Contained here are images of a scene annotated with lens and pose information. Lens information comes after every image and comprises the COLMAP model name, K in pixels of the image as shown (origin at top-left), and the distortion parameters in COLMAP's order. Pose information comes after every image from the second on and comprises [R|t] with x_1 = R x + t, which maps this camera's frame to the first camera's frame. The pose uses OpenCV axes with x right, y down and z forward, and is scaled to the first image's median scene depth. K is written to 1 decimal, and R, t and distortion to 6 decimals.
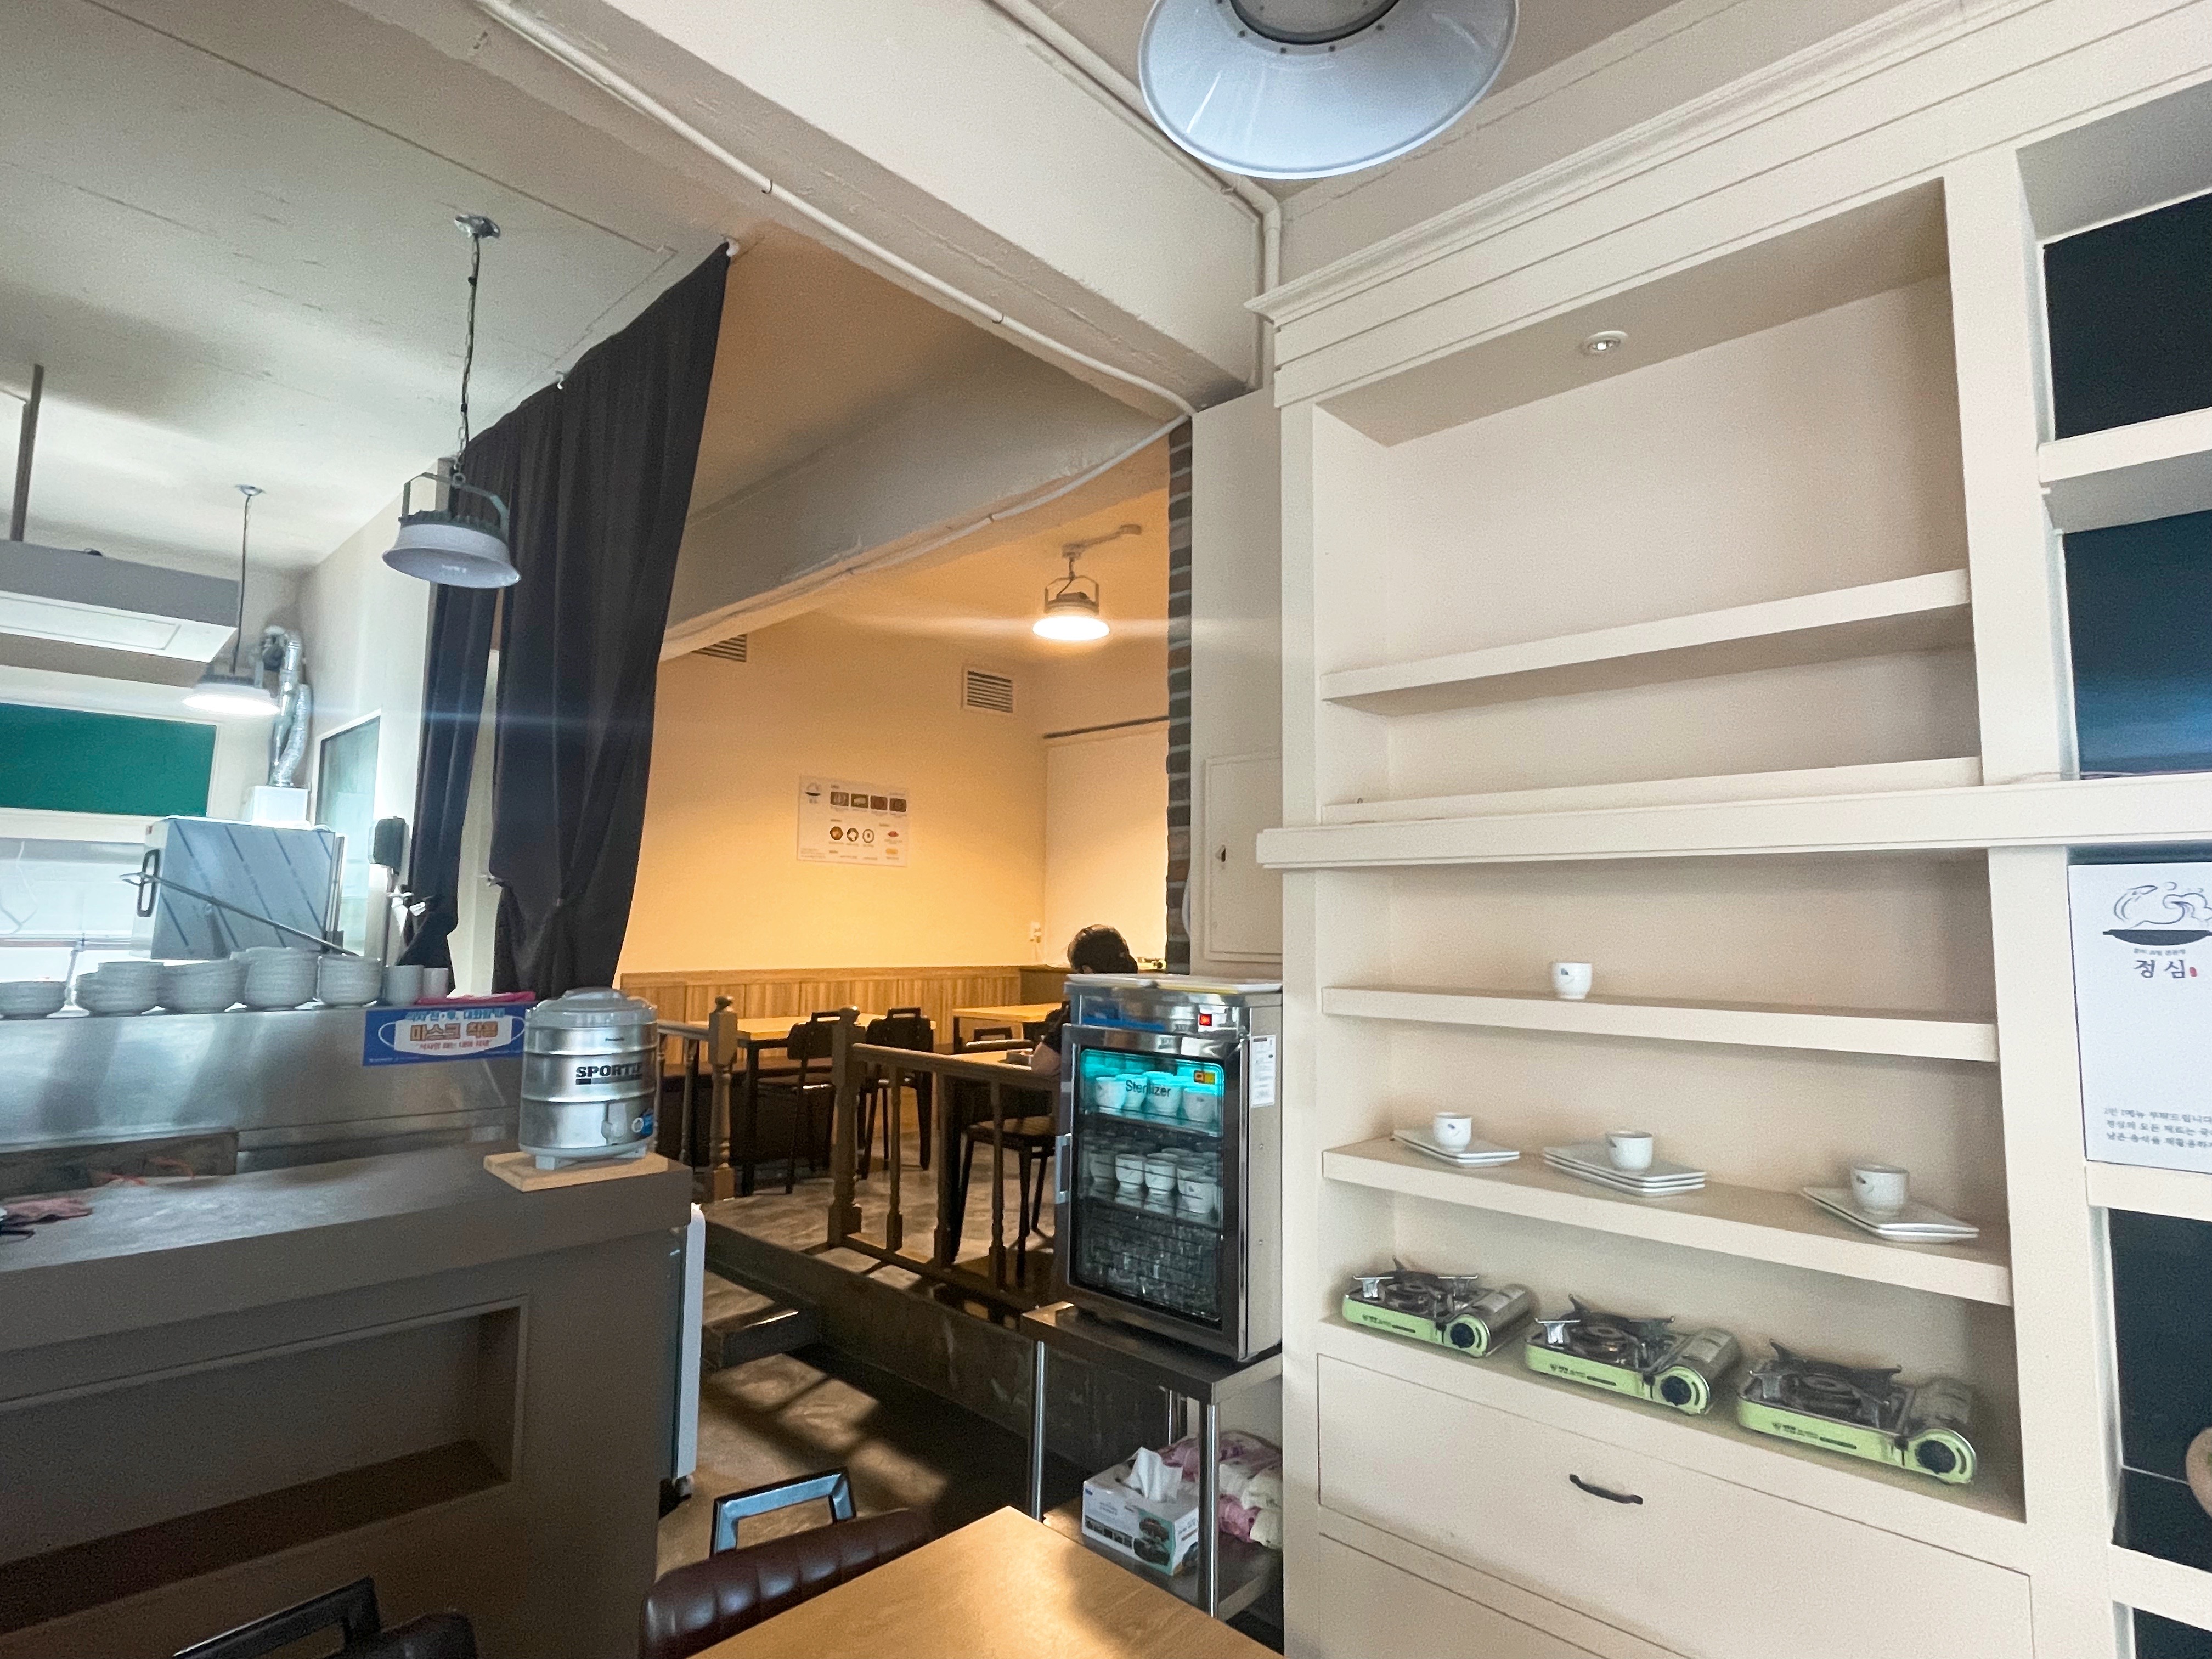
lens RADIAL K [[1140.6, 0, 1103.0], [0, 1140.6, 821.3], [0, 0, 1]] dist [-0.001877, 0.000285]
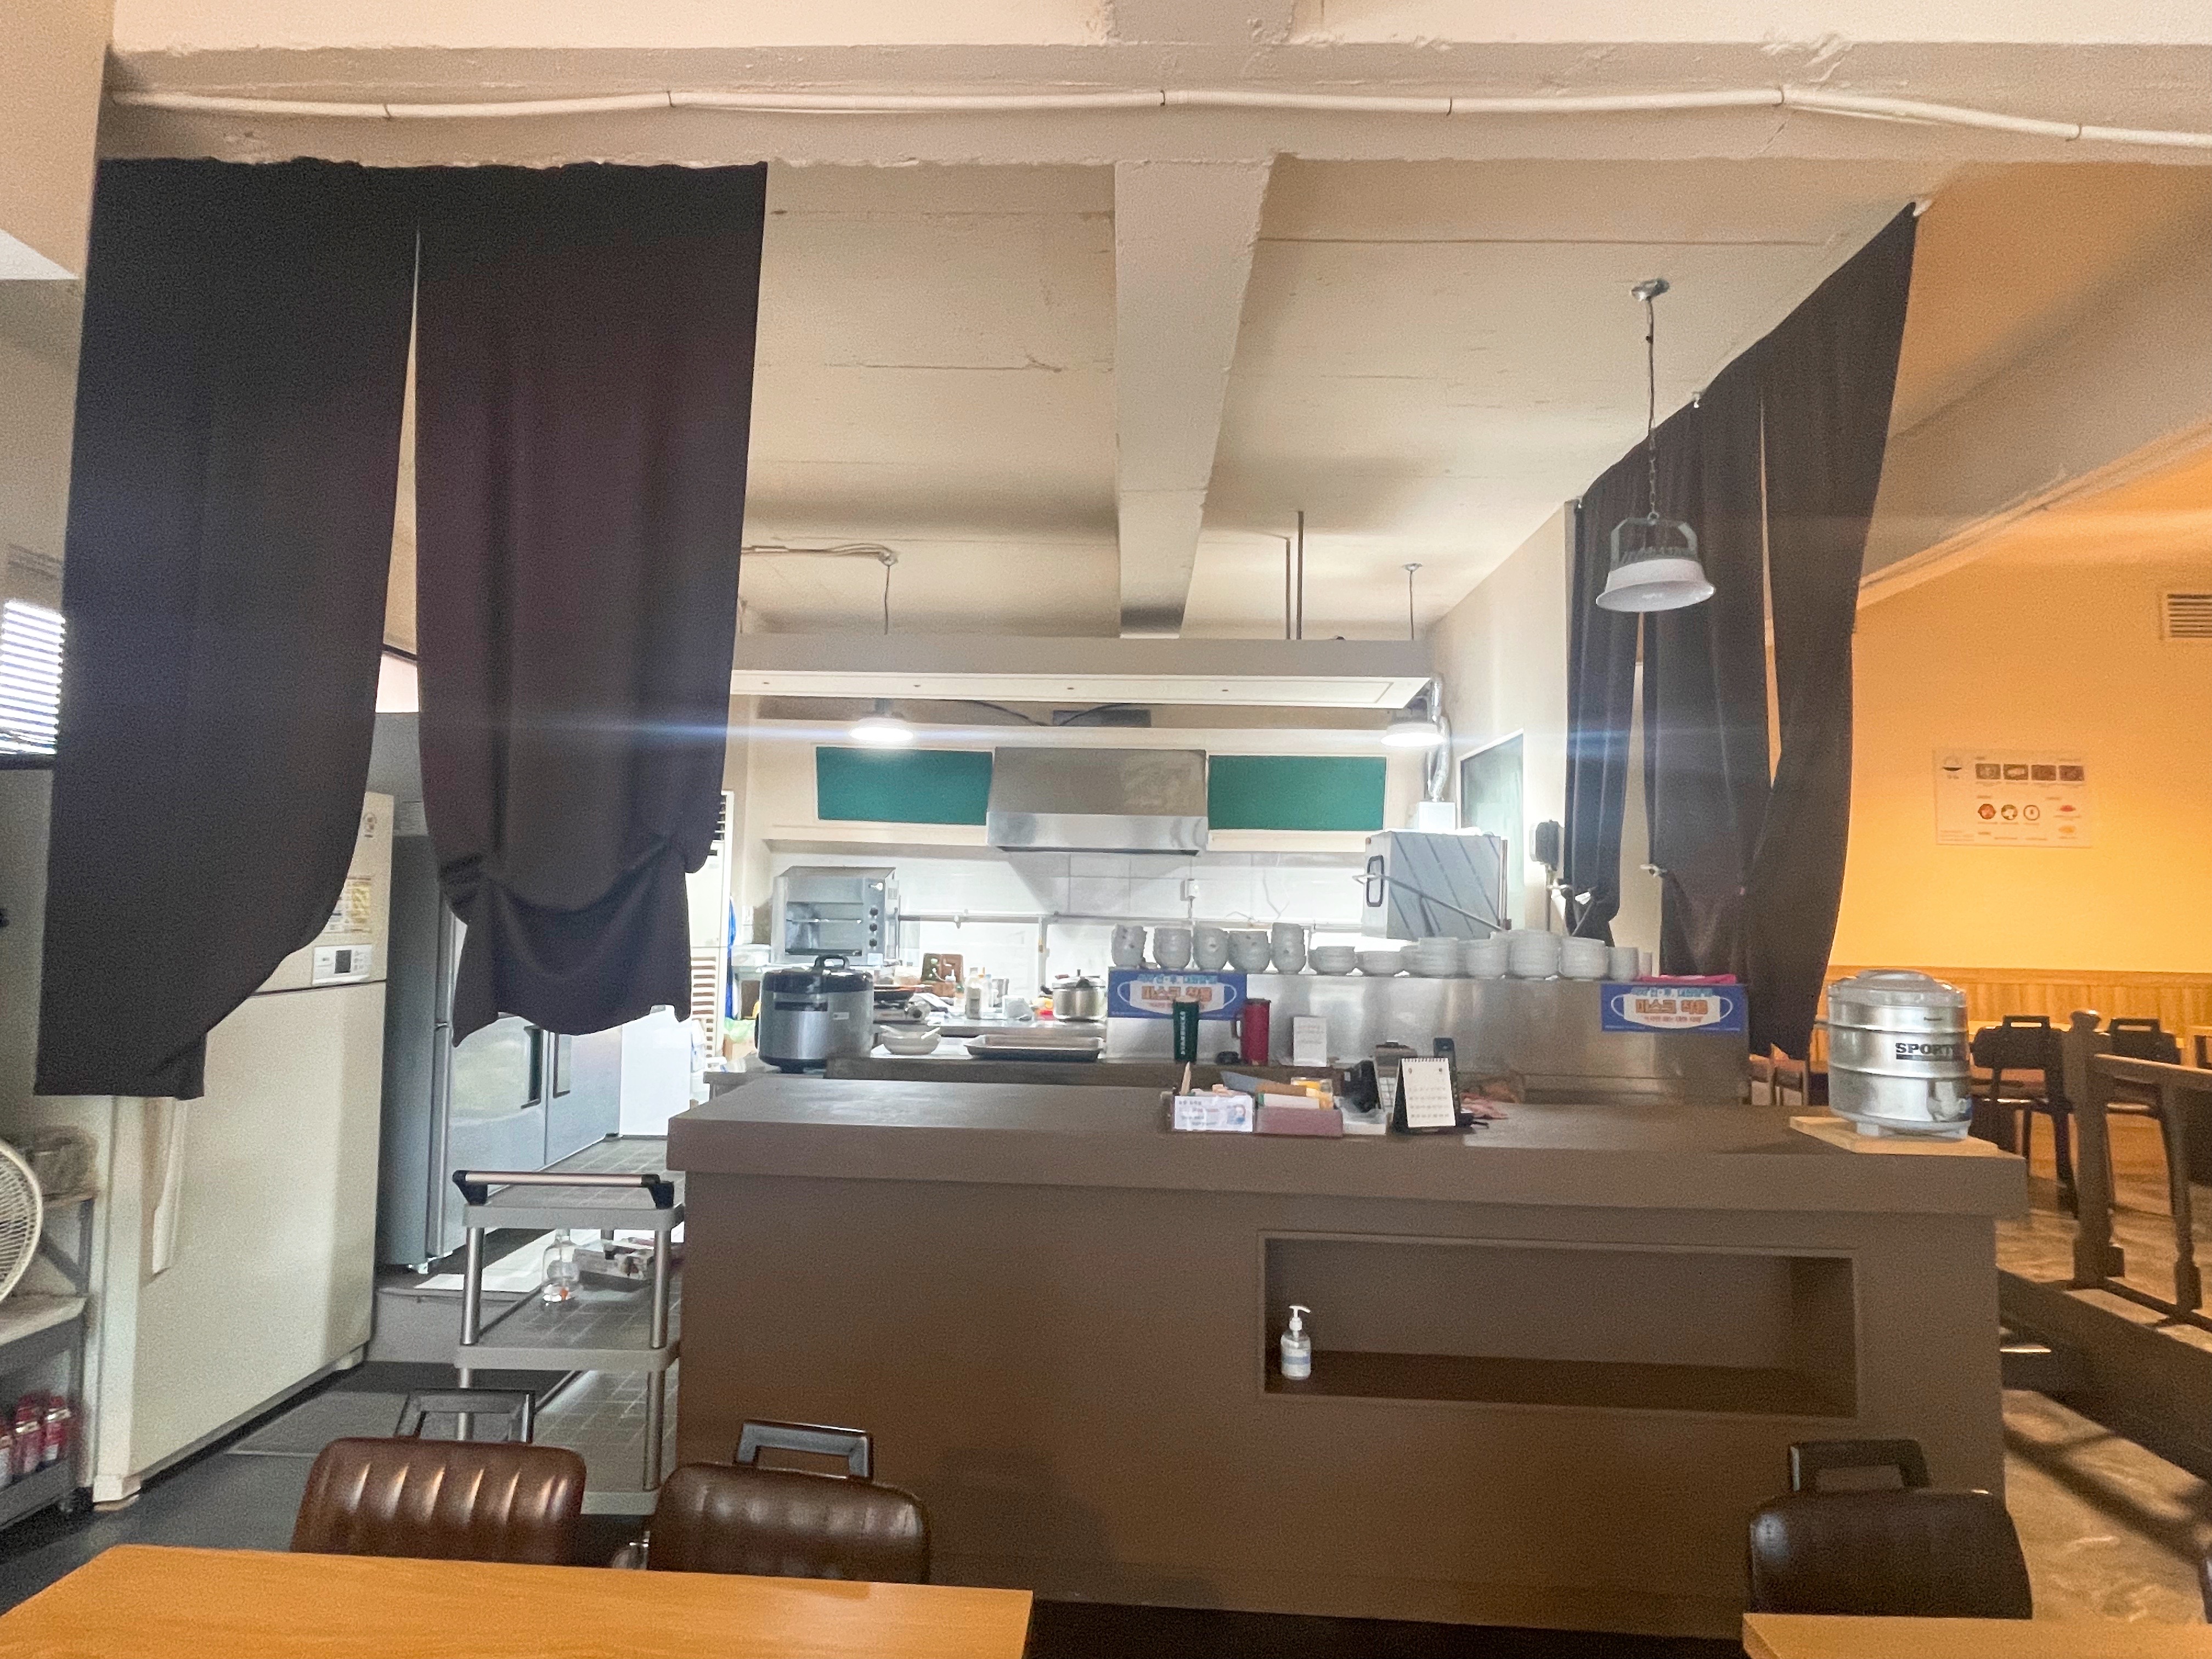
lens RADIAL K [[1140.6, 0, 1103.0], [0, 1140.6, 821.3], [0, 0, 1]] dist [-0.001877, 0.000285]
pose [[0.673516, -0.056558, -0.737005, -0.085489], [0.059375, 0.997986, -0.022326, -0.004643], [0.736784, -0.028722, 0.675518, -0.128139]]
